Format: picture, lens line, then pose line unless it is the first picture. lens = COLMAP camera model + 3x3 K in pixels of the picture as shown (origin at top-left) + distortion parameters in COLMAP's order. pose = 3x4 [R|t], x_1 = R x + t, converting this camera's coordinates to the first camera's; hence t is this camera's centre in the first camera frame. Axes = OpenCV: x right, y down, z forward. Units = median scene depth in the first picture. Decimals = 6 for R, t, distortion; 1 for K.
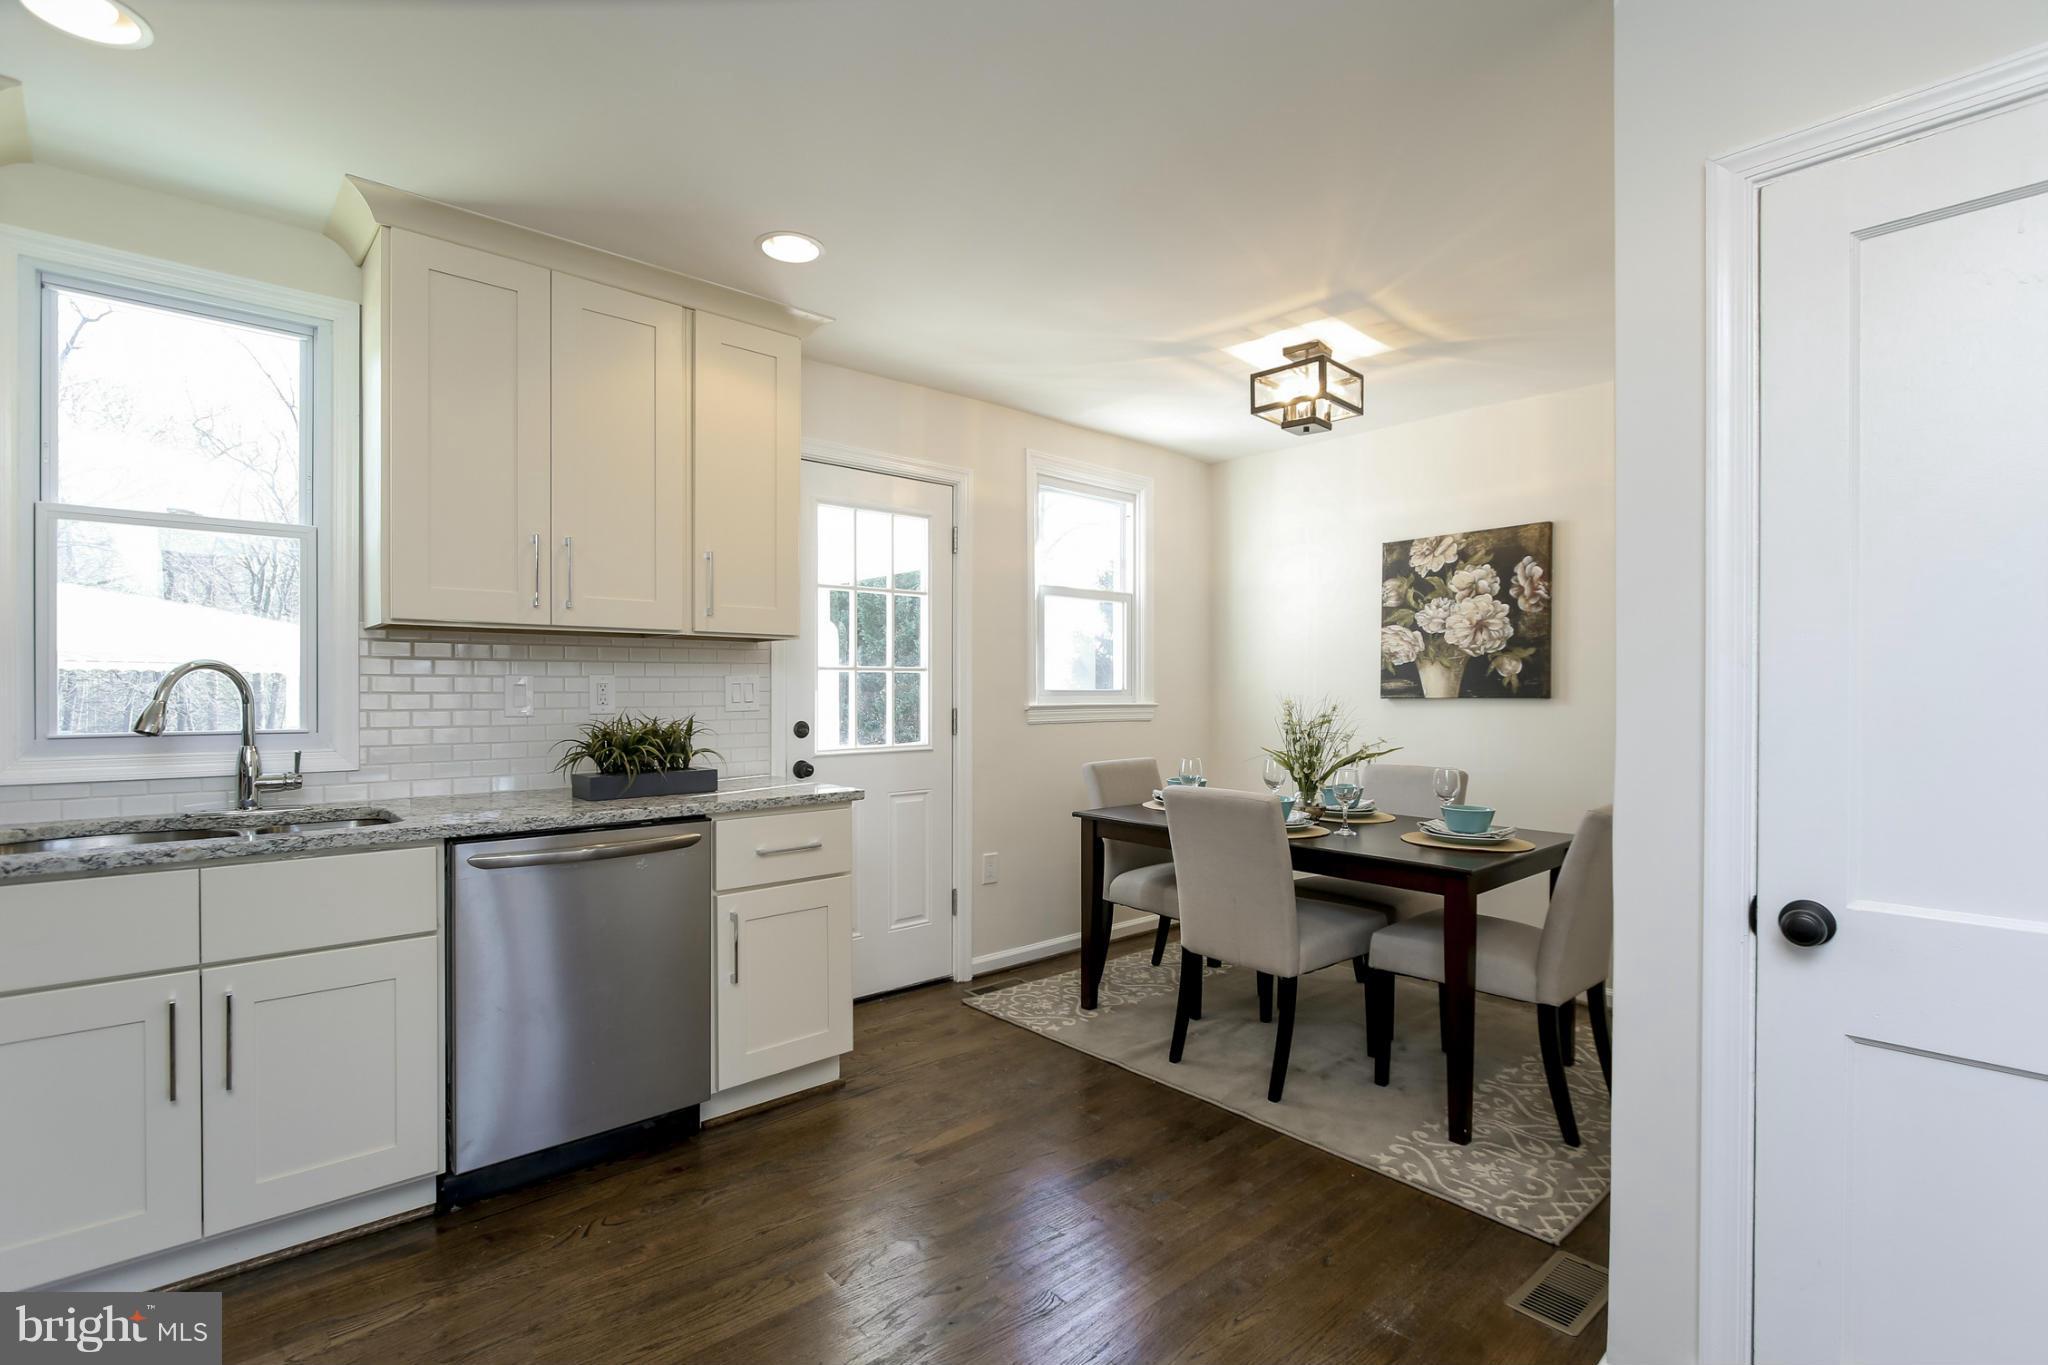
lens RADIAL K [[956.6, 0, 1026.3], [0, 956.6, 689.5], [0, 0, 1]] dist [-0.000433, 0.000680]
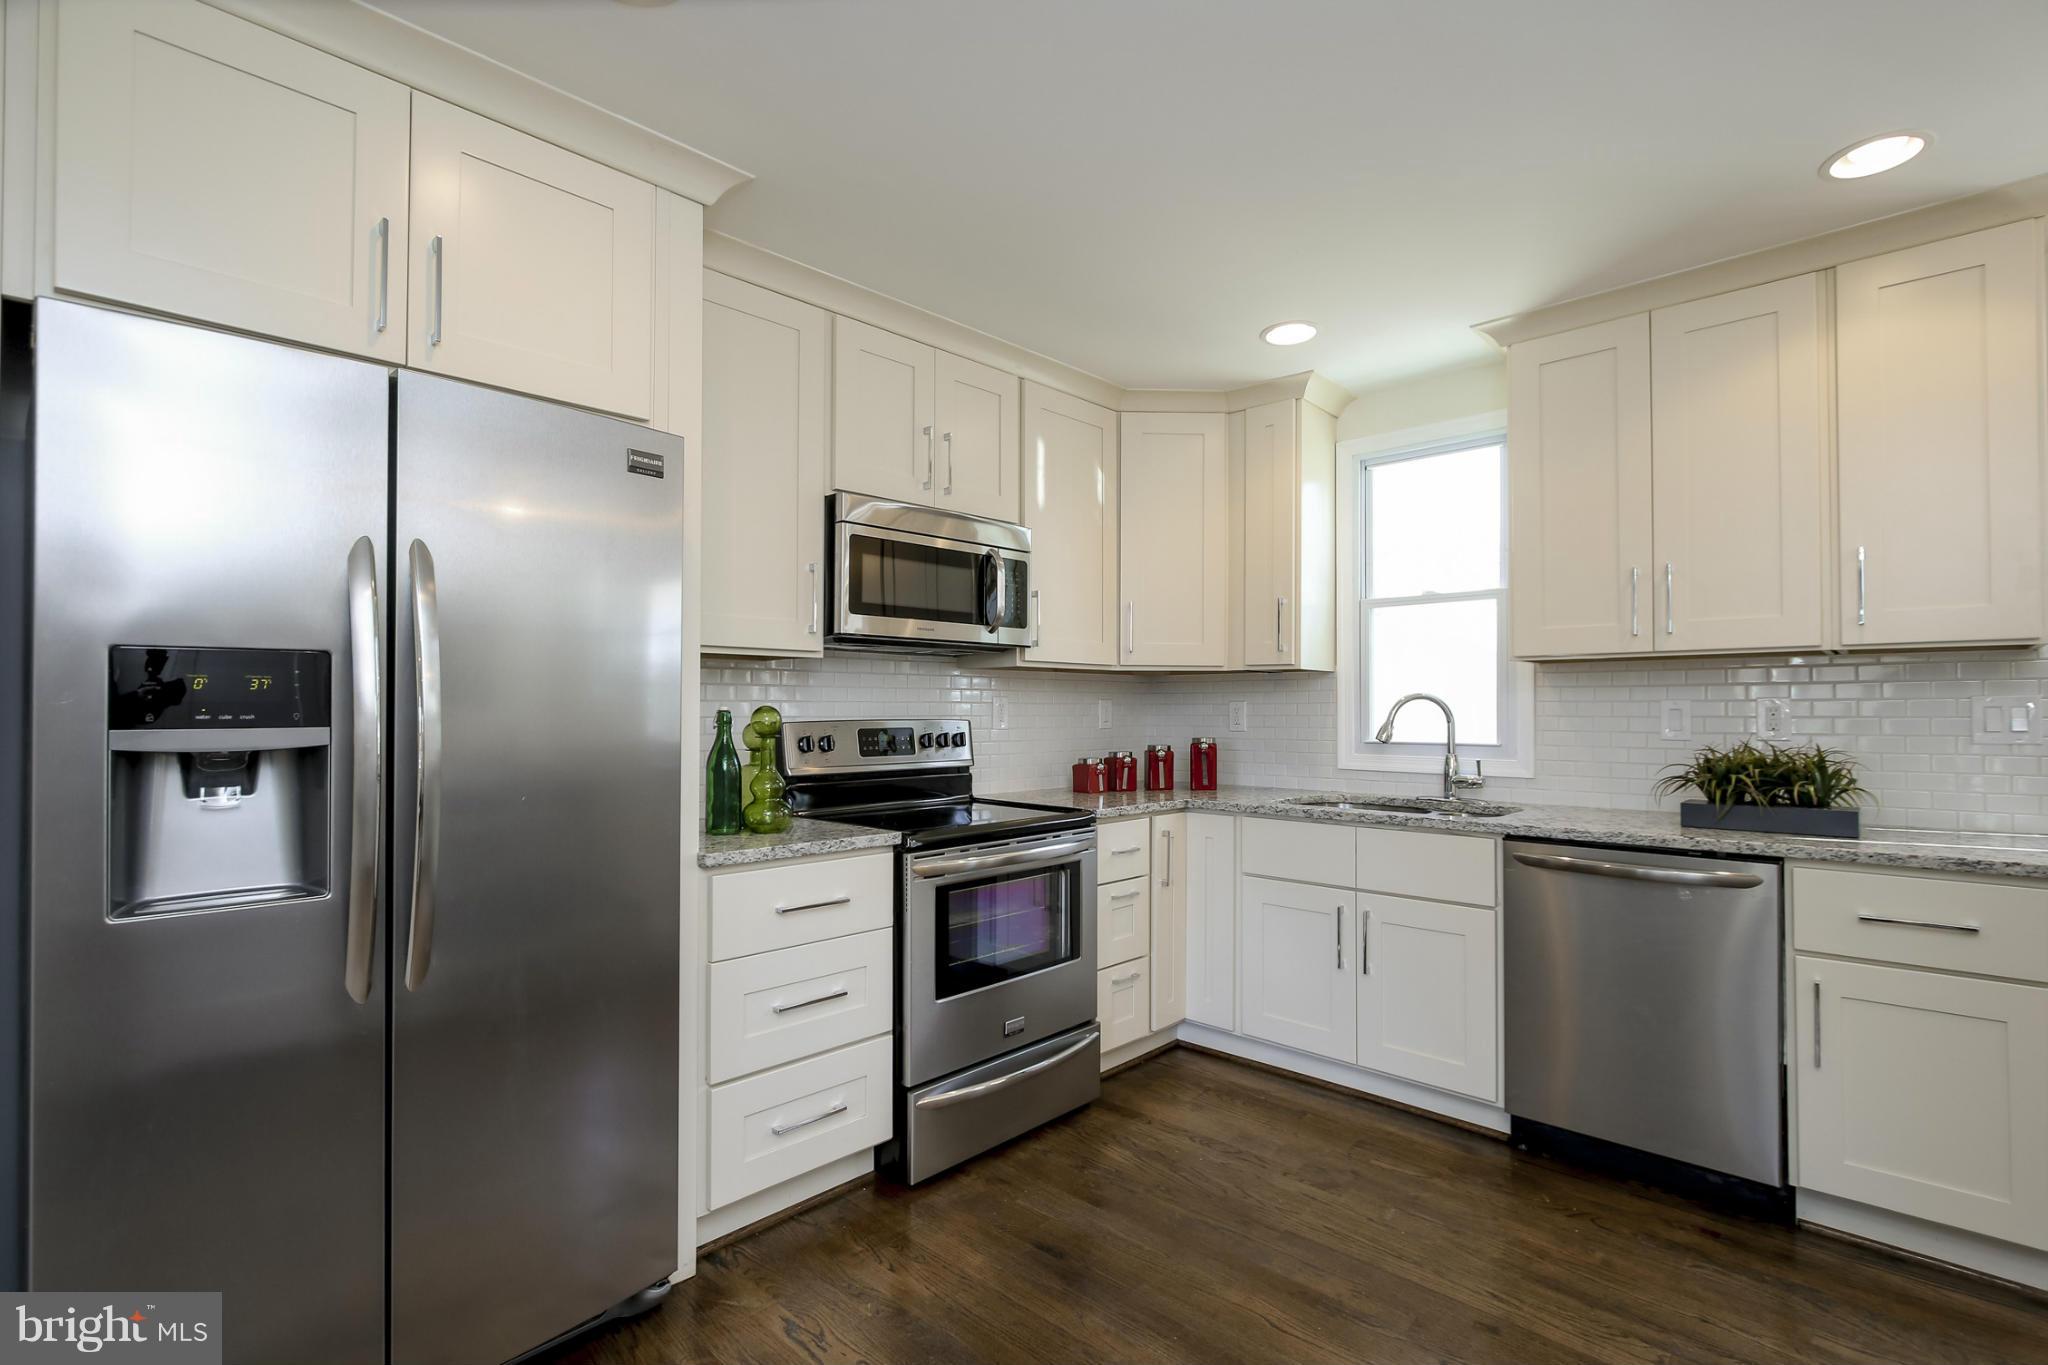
lens RADIAL K [[956.6, 0, 1025.6], [0, 956.6, 690.5], [0, 0, 1]] dist [-0.000433, 0.000680]
pose [[0.076777, -0.023180, -0.996779, 0.534617], [-0.003521, 0.999717, -0.023519, 0.001402], [0.997042, 0.005316, 0.076674, 0.270525]]
